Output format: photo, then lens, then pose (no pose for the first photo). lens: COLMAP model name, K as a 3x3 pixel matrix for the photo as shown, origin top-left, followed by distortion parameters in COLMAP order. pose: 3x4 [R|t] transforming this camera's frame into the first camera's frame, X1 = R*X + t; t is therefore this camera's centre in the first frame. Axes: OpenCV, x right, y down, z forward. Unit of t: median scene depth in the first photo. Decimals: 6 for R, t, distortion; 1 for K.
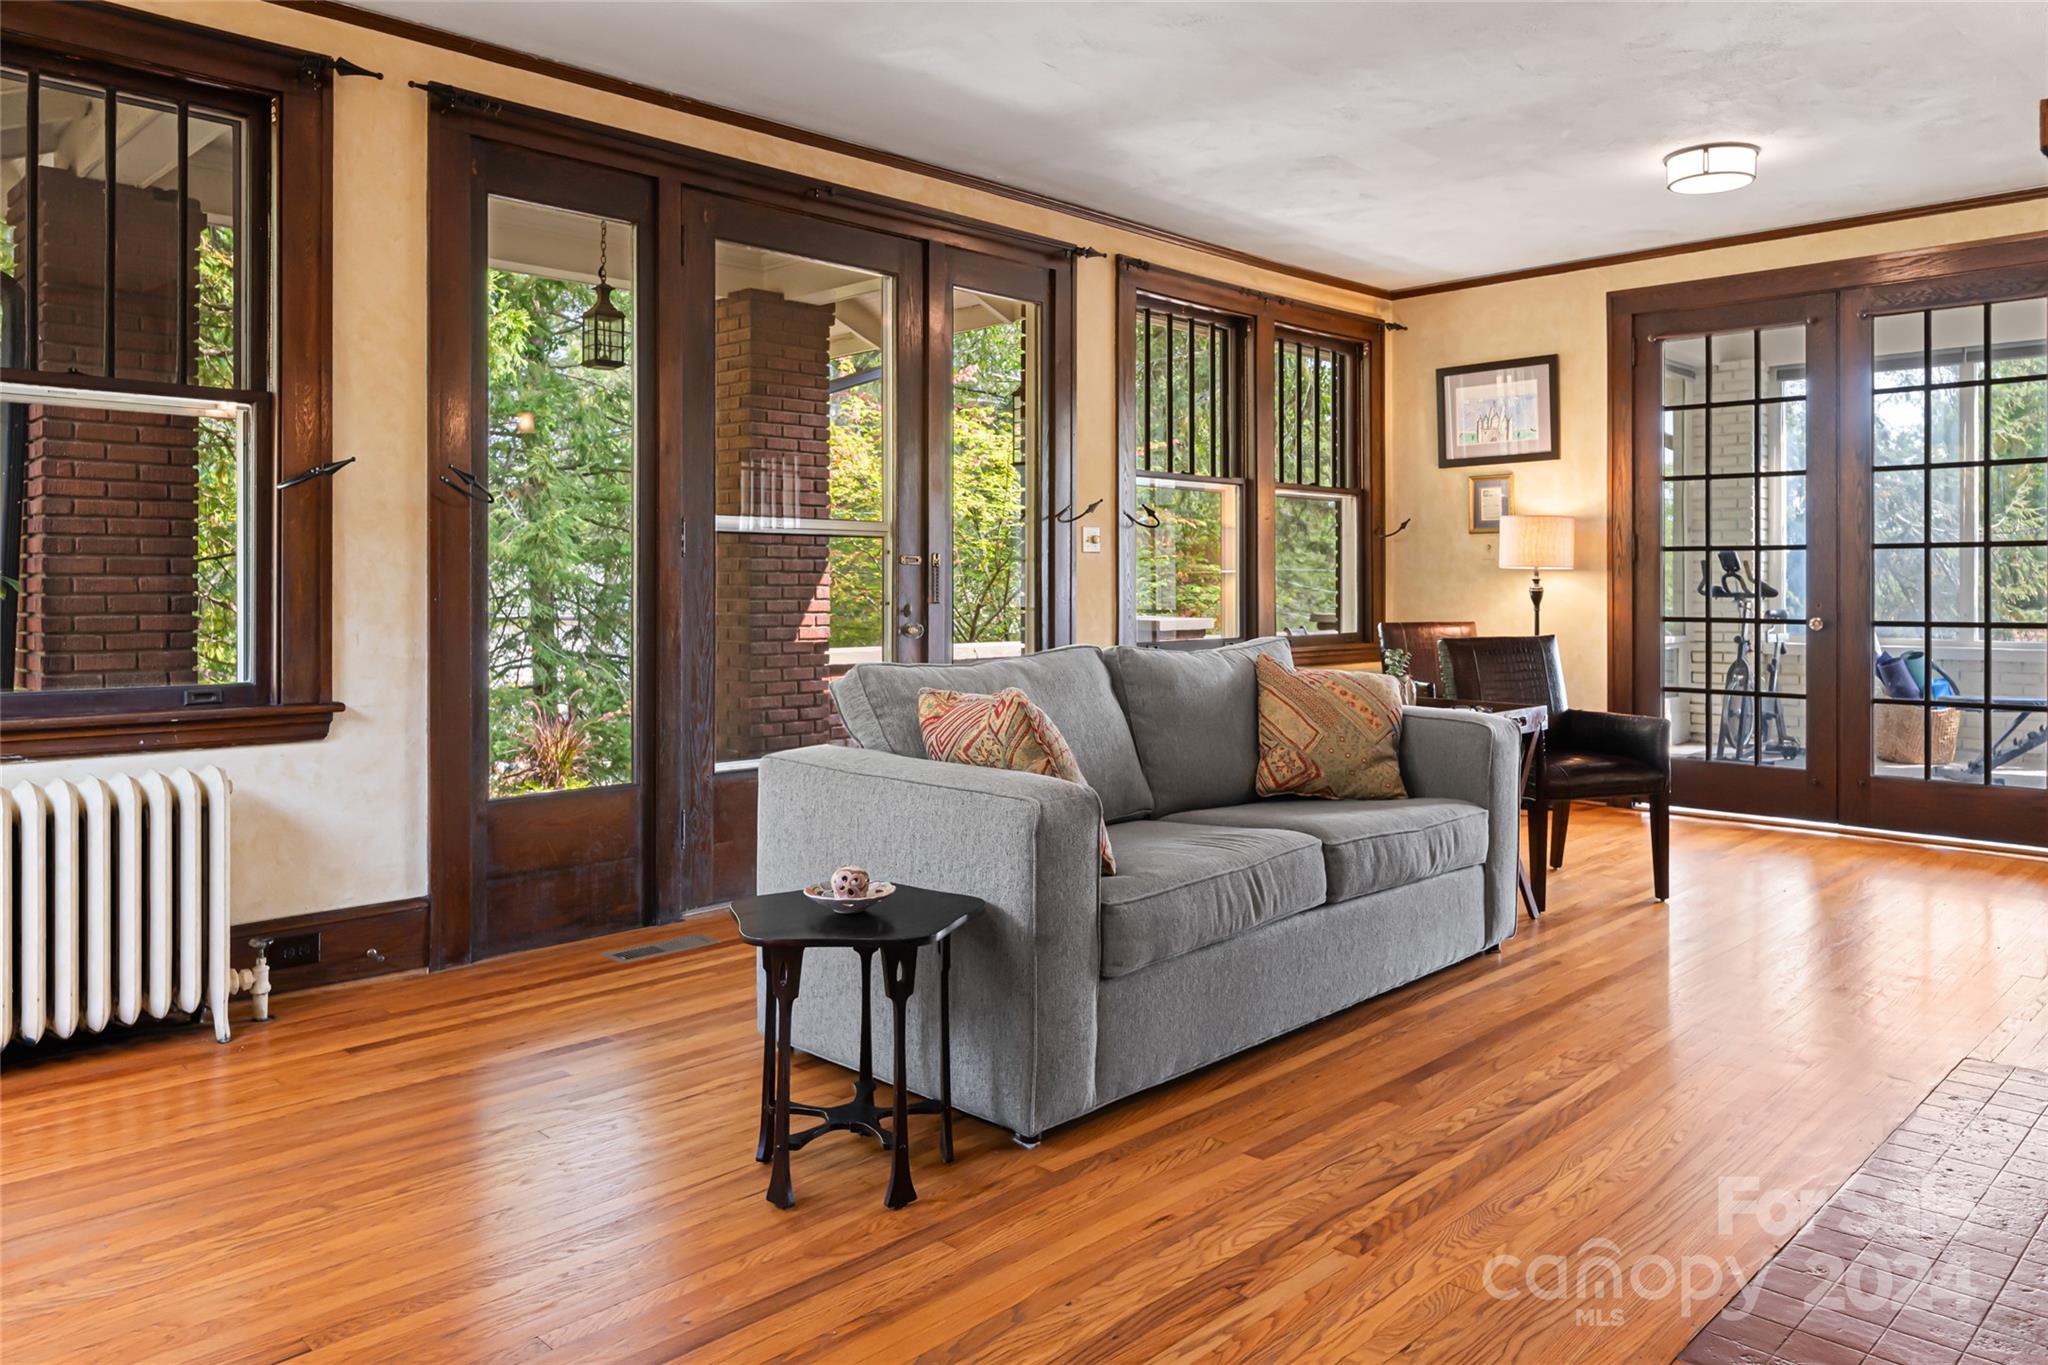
lens RADIAL K [[1409.7, 0, 1023.4], [0, 1409.7, 582.9], [0, 0, 1]] dist [-0.004883, -0.001198]
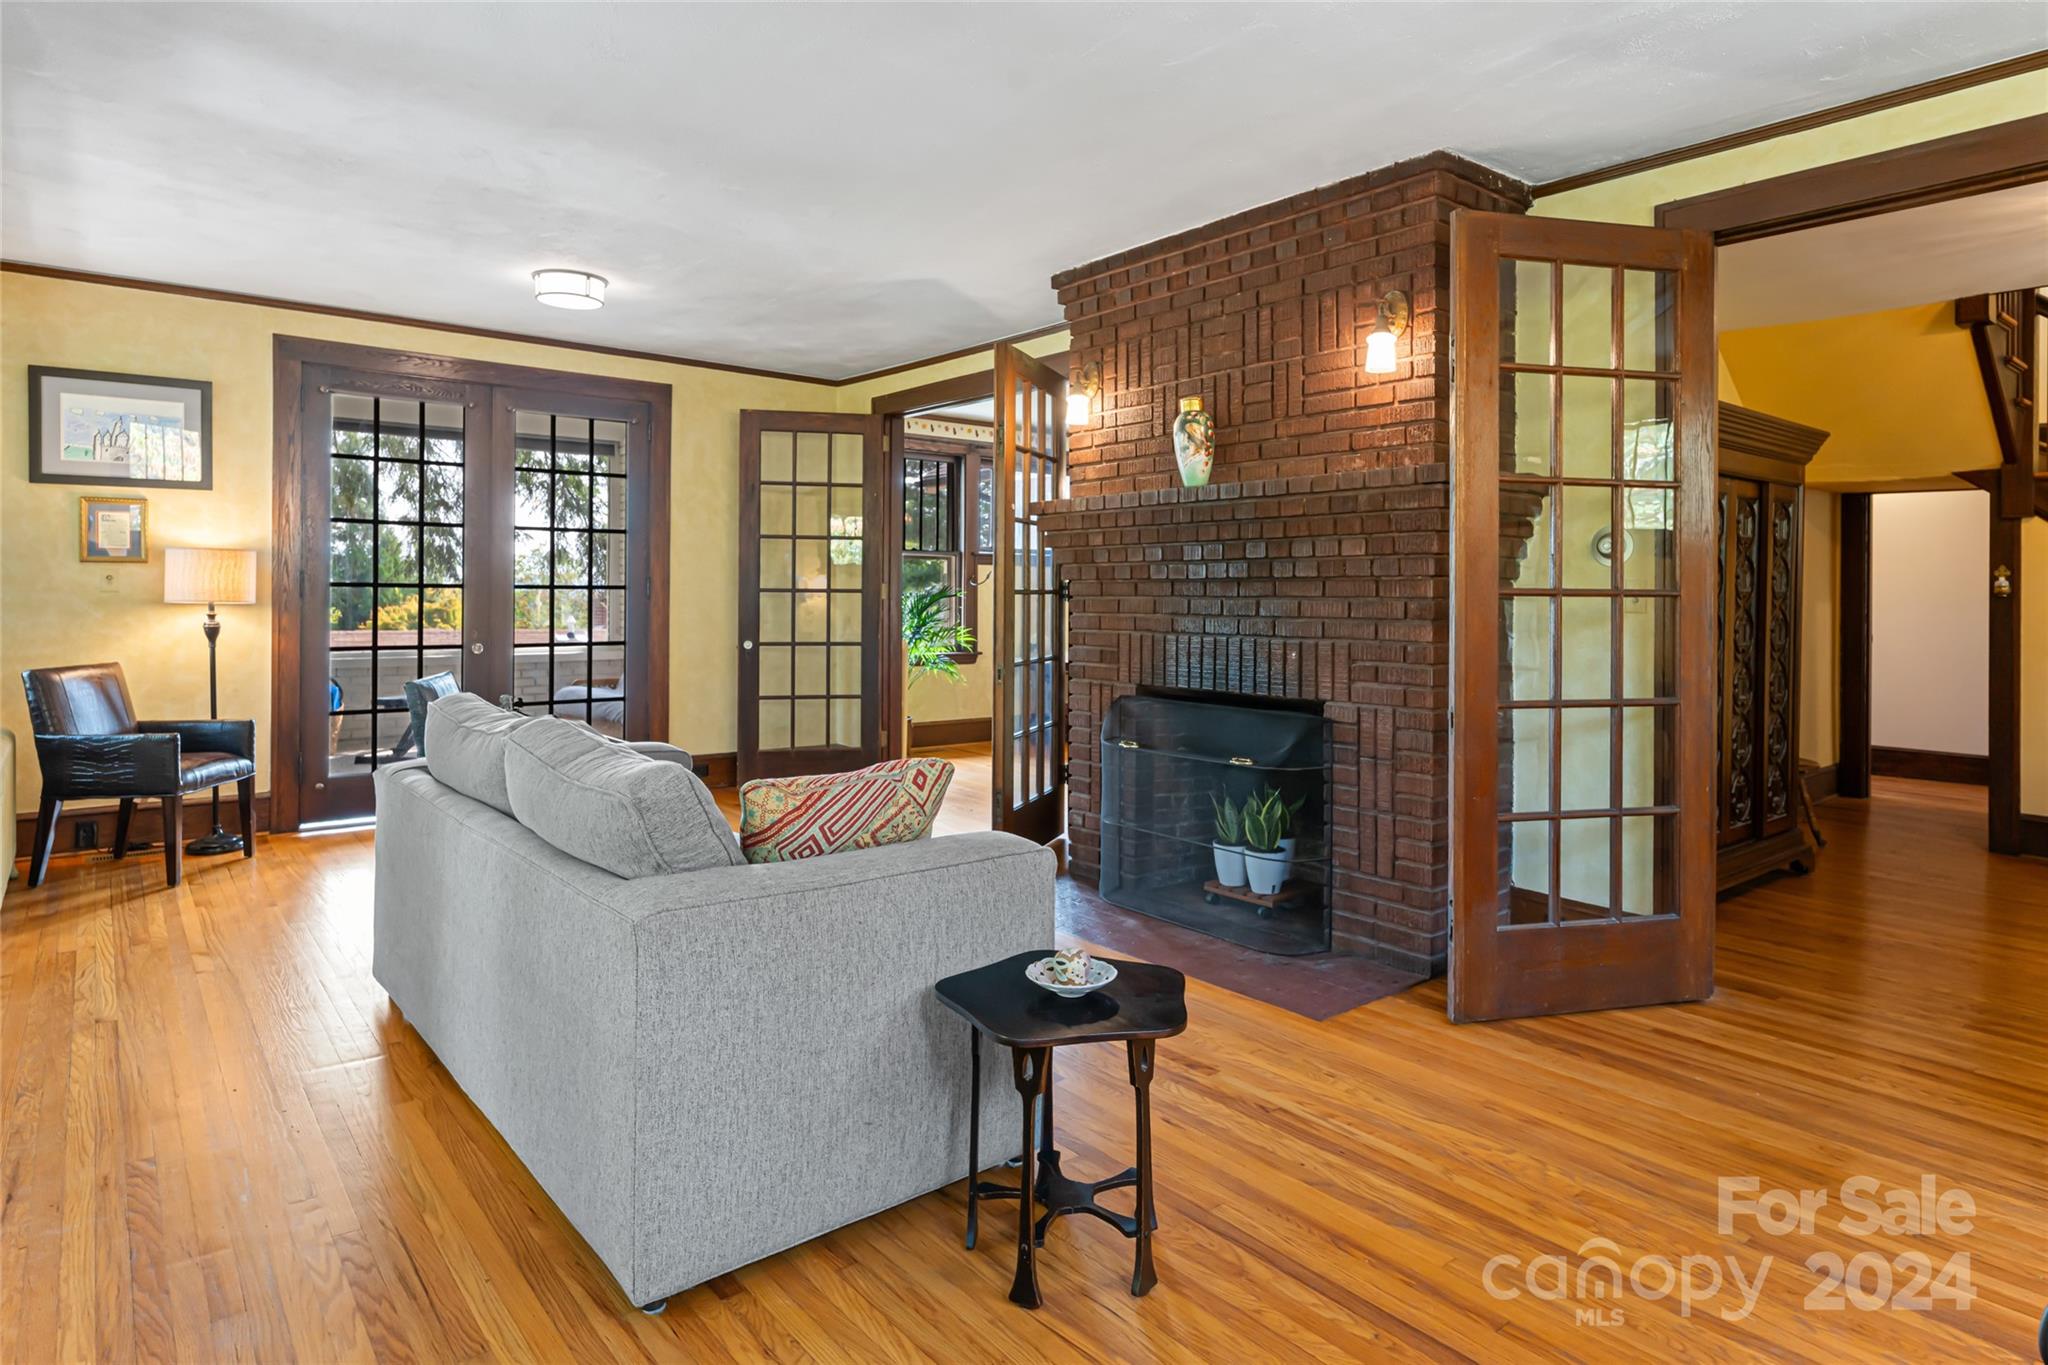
lens RADIAL K [[1145.8, 0, 1041.3], [0, 1145.8, 601.2], [0, 0, 1]] dist [-0.004939, -0.000755]
pose [[0.102941, -0.002727, 0.994684, -0.354503], [-0.004897, 0.999983, 0.003249, -0.017101], [-0.994675, -0.005206, 0.102926, 0.358197]]
